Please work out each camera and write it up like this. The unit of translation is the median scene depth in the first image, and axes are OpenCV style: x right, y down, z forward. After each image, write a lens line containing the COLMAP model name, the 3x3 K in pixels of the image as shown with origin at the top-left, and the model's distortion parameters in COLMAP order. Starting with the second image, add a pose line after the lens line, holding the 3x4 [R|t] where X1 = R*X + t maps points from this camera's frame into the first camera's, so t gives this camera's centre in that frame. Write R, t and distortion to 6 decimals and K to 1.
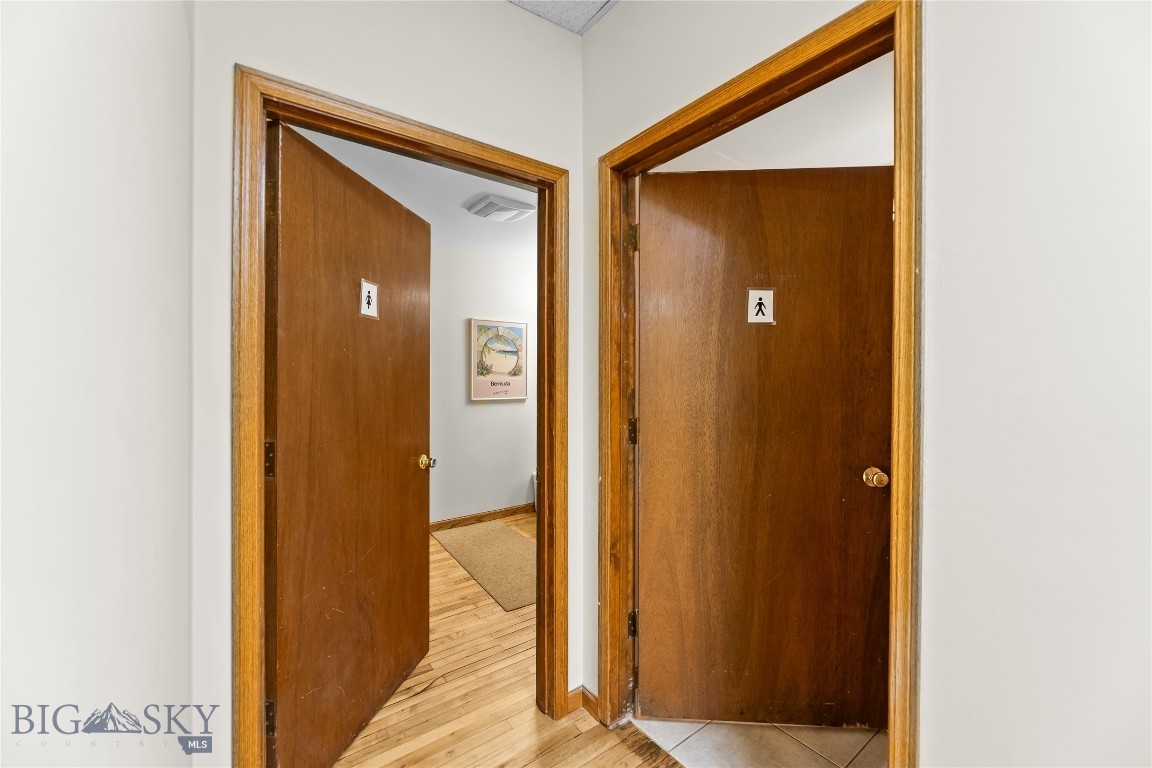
lens RADIAL K [[468.0, 0, 577.3], [0, 468.0, 371.6], [0, 0, 1]] dist [0.000169, 0.000111]
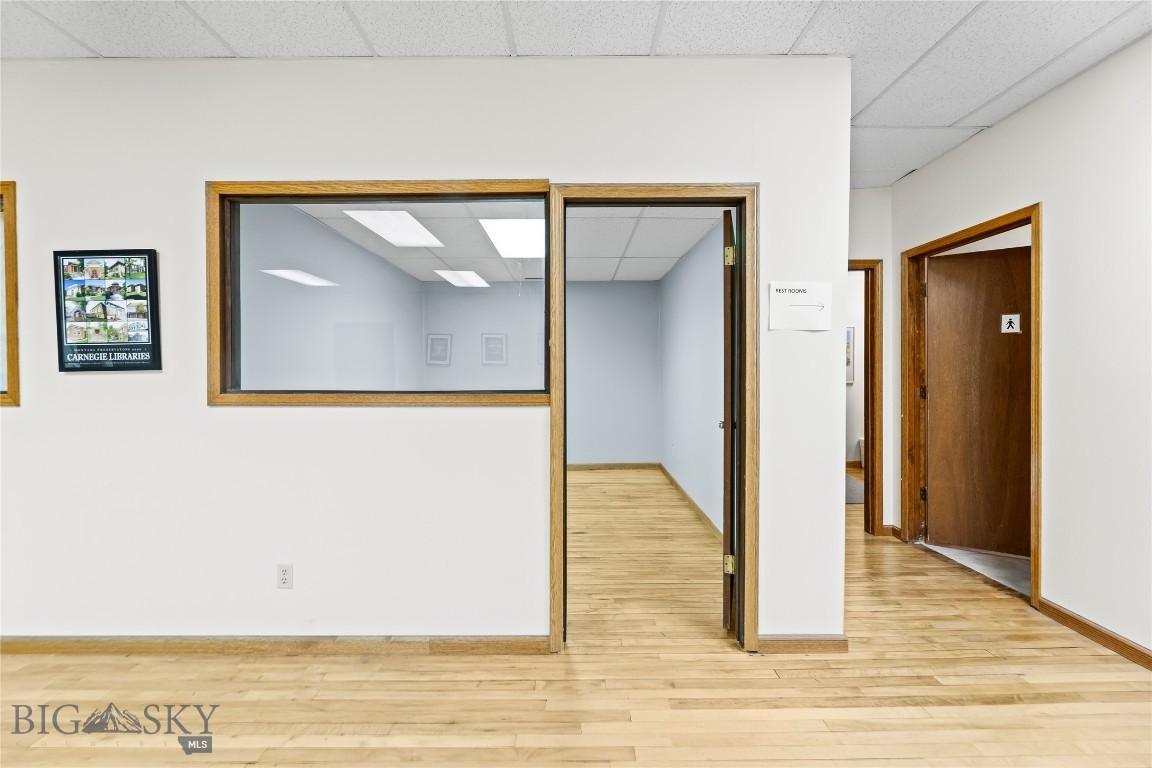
lens RADIAL K [[456.3, 0, 571.6], [0, 456.3, 373.2], [0, 0, 1]] dist [0.001170, 0.000309]
pose [[0.797743, -0.000837, -0.602997, 0.097875], [0.007490, 0.999936, 0.008520, 0.023981], [0.602951, -0.011314, 0.797698, -1.371359]]
